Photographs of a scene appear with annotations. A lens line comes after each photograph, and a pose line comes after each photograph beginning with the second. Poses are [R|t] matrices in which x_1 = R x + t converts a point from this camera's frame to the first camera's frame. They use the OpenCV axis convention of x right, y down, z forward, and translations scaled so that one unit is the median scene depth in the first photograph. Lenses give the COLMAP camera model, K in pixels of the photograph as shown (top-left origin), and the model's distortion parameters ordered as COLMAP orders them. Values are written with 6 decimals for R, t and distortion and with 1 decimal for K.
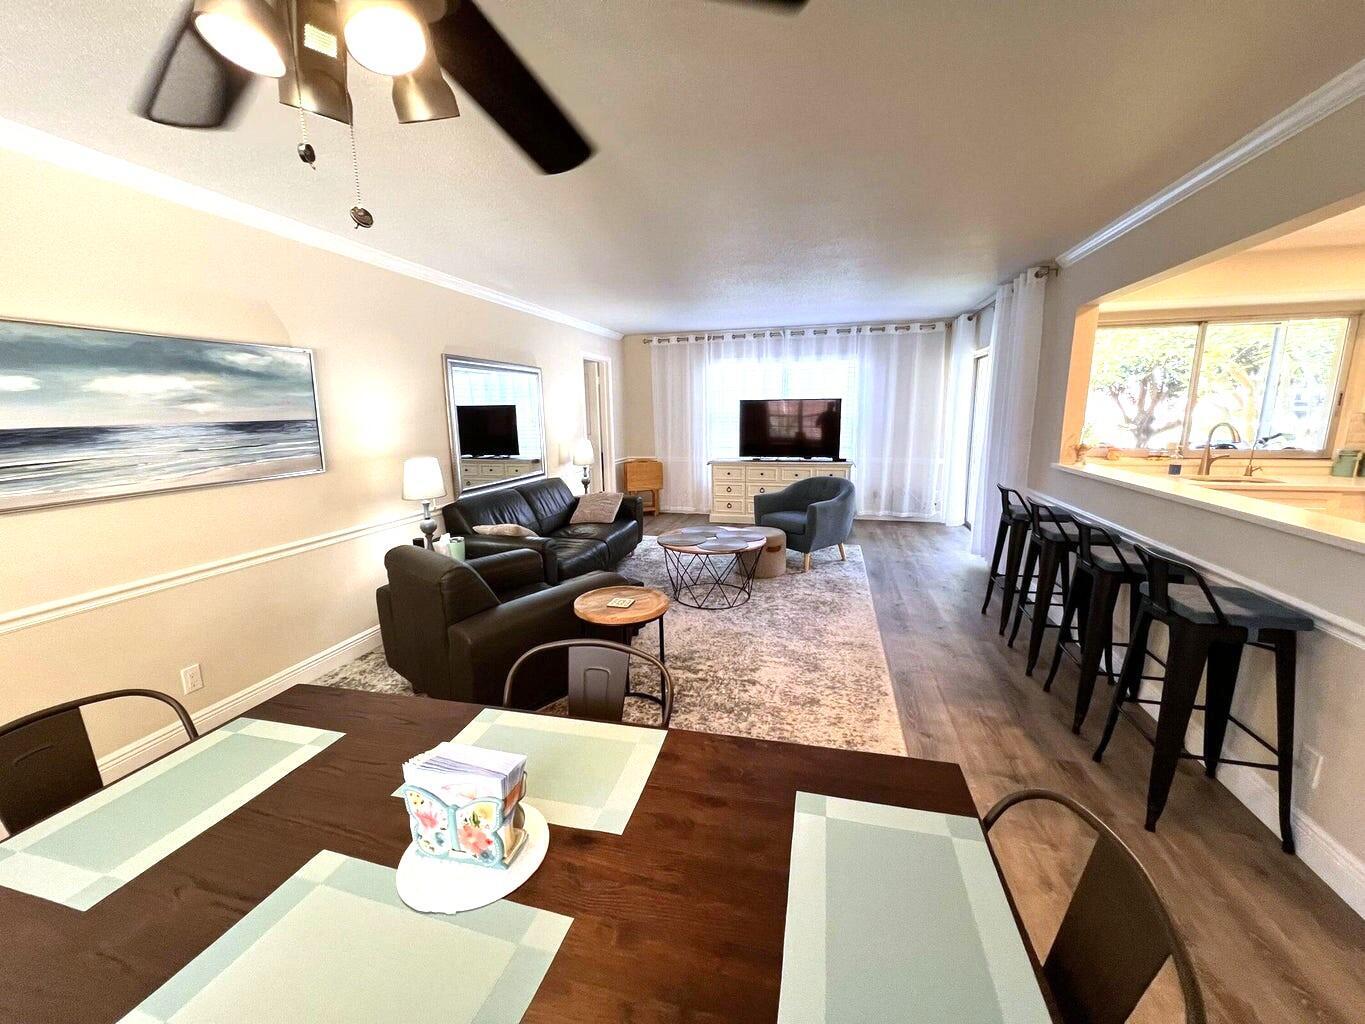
lens RADIAL K [[547.5, 0, 682.5], [0, 547.5, 512.0], [0, 0, 1]] dist [0.000856, -0.000343]
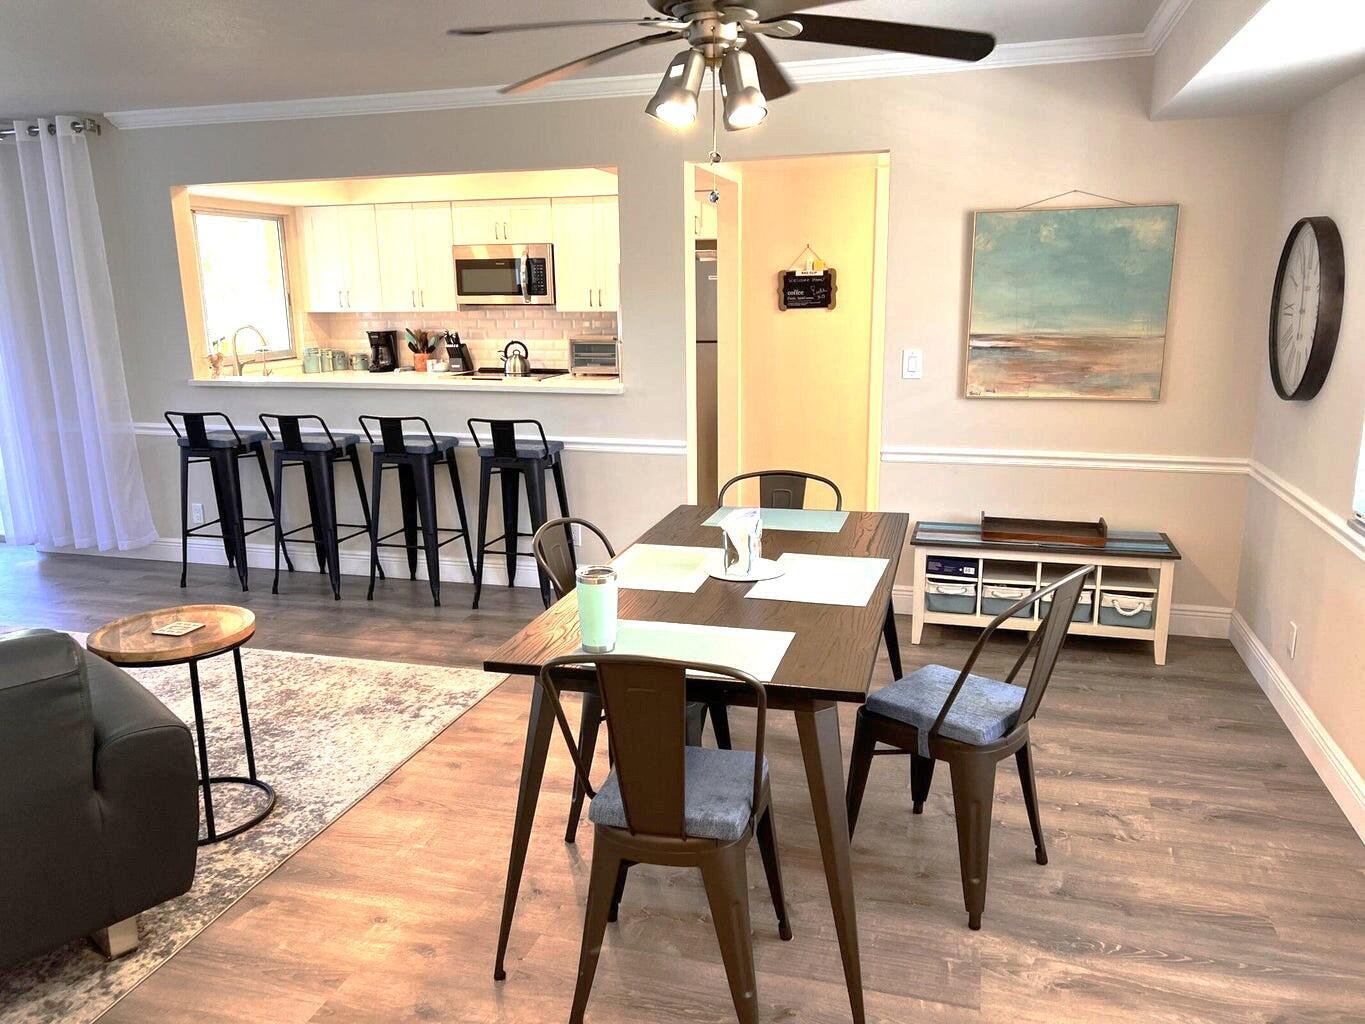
lens RADIAL K [[1026.1, 0, 677.4], [0, 1026.1, 506.8], [0, 0, 1]] dist [0.072885, -0.095490]
pose [[0.043328, -0.197692, 0.979306, -0.985240], [0.199174, 0.962259, 0.185438, -0.060447], [-0.979006, 0.187018, 0.081067, 0.258264]]
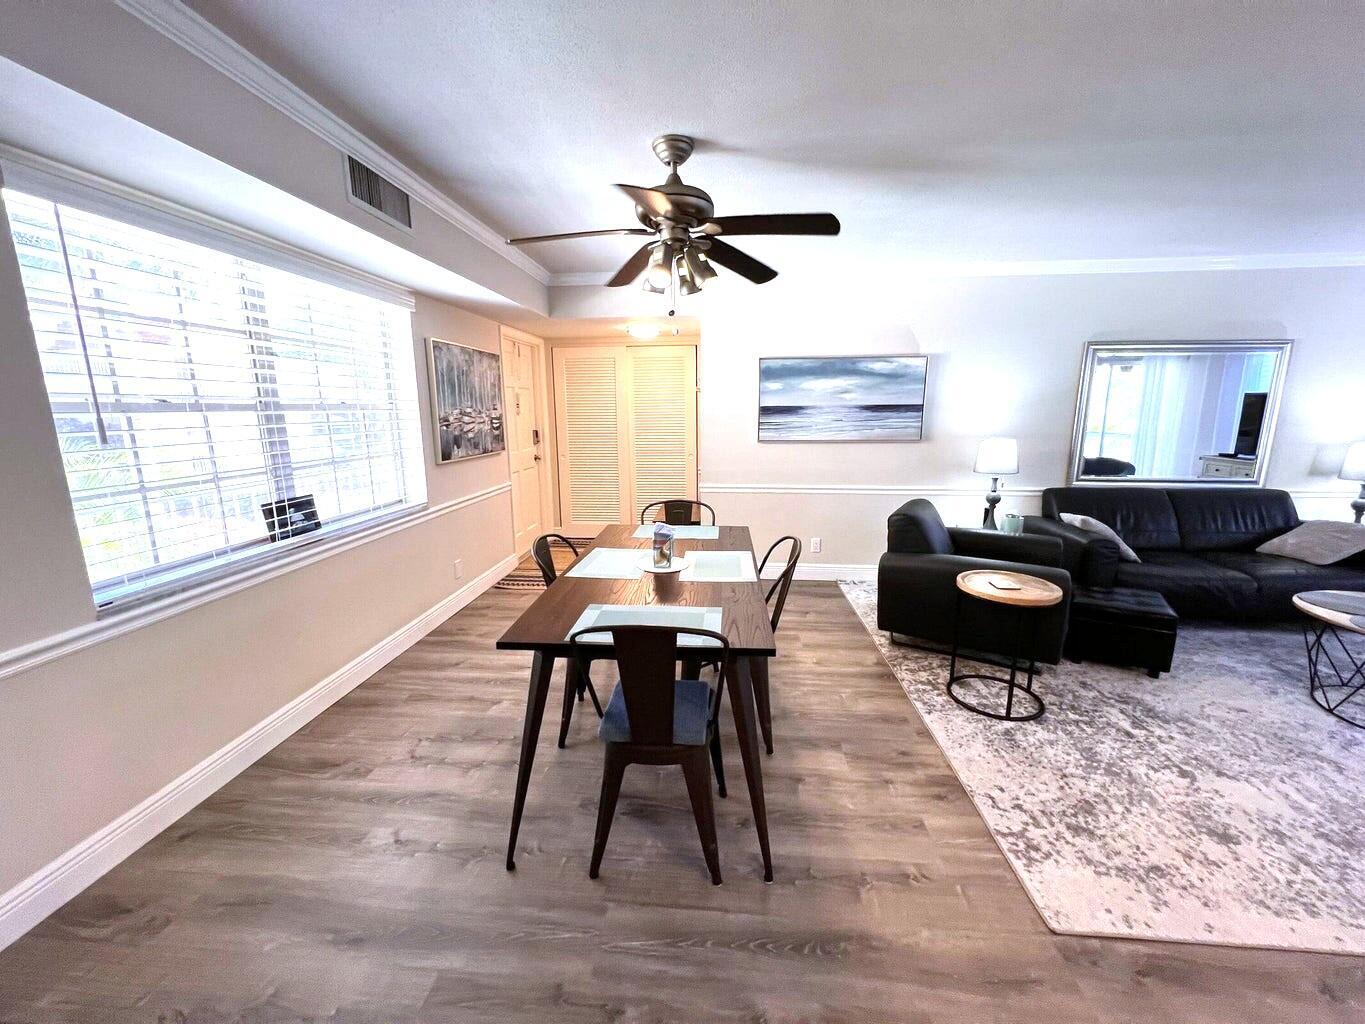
lens RADIAL K [[547.5, 0, 682.5], [0, 547.5, 512.0], [0, 0, 1]] dist [0.000856, -0.000343]
pose [[0.163542, 0.200879, -0.965868, 0.611754], [-0.178429, 0.968926, 0.171303, -0.029010], [0.970267, 0.144323, 0.194302, 0.154044]]
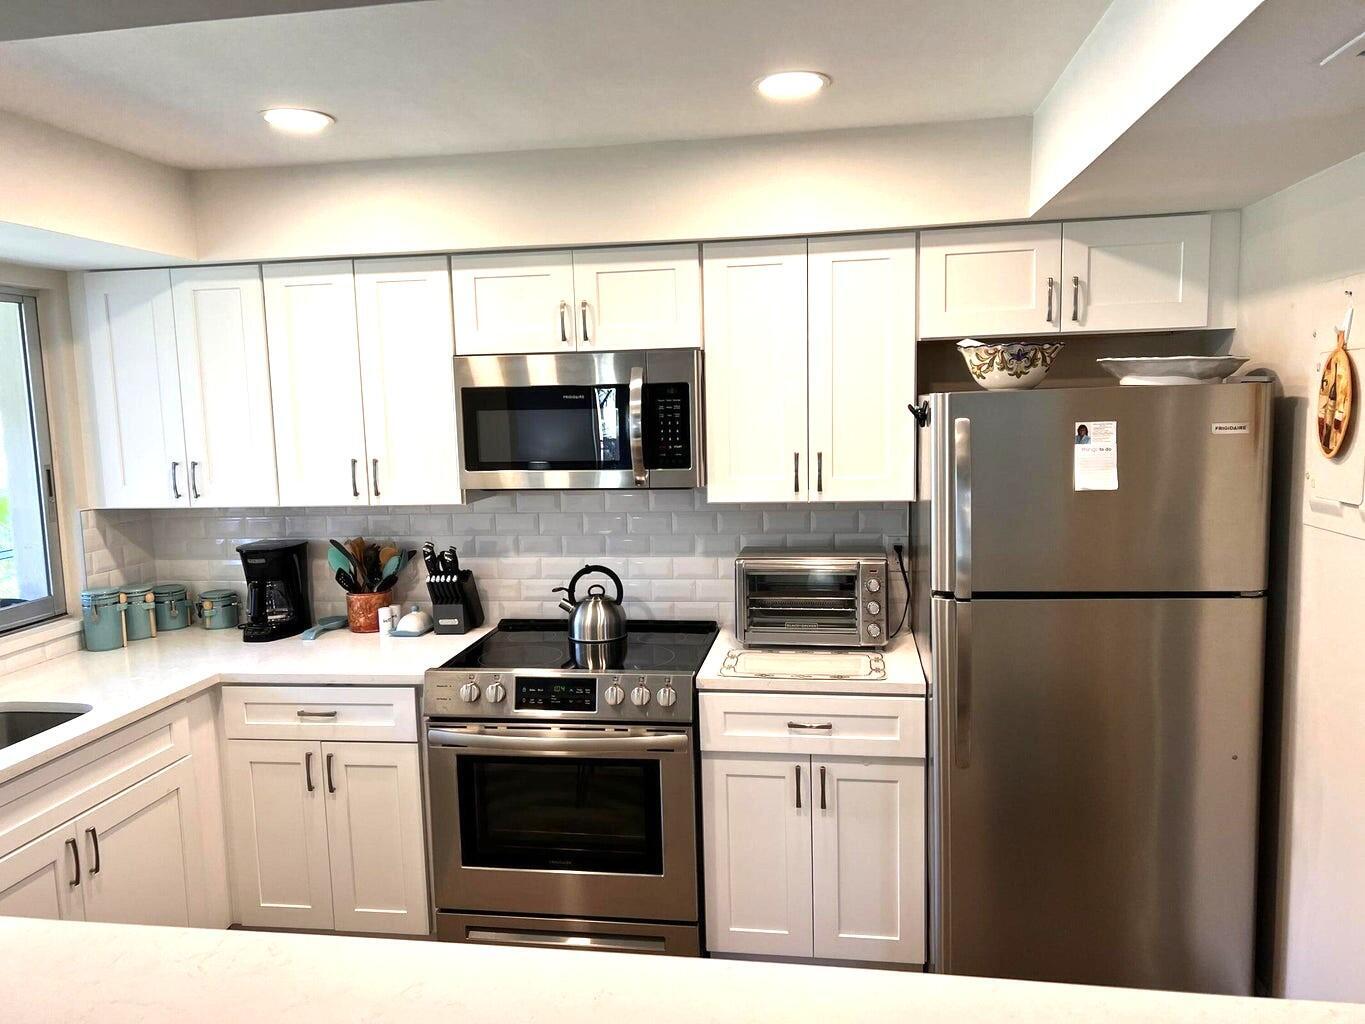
lens RADIAL K [[1037.8, 0, 682.2], [0, 1037.8, 517.9], [0, 0, 1]] dist [0.041543, -0.039686]
pose [[-0.091424, -0.100376, 0.990740, 0.405268], [0.213122, 0.969882, 0.117930, -0.220644], [-0.972739, 0.221930, -0.067279, 0.735814]]
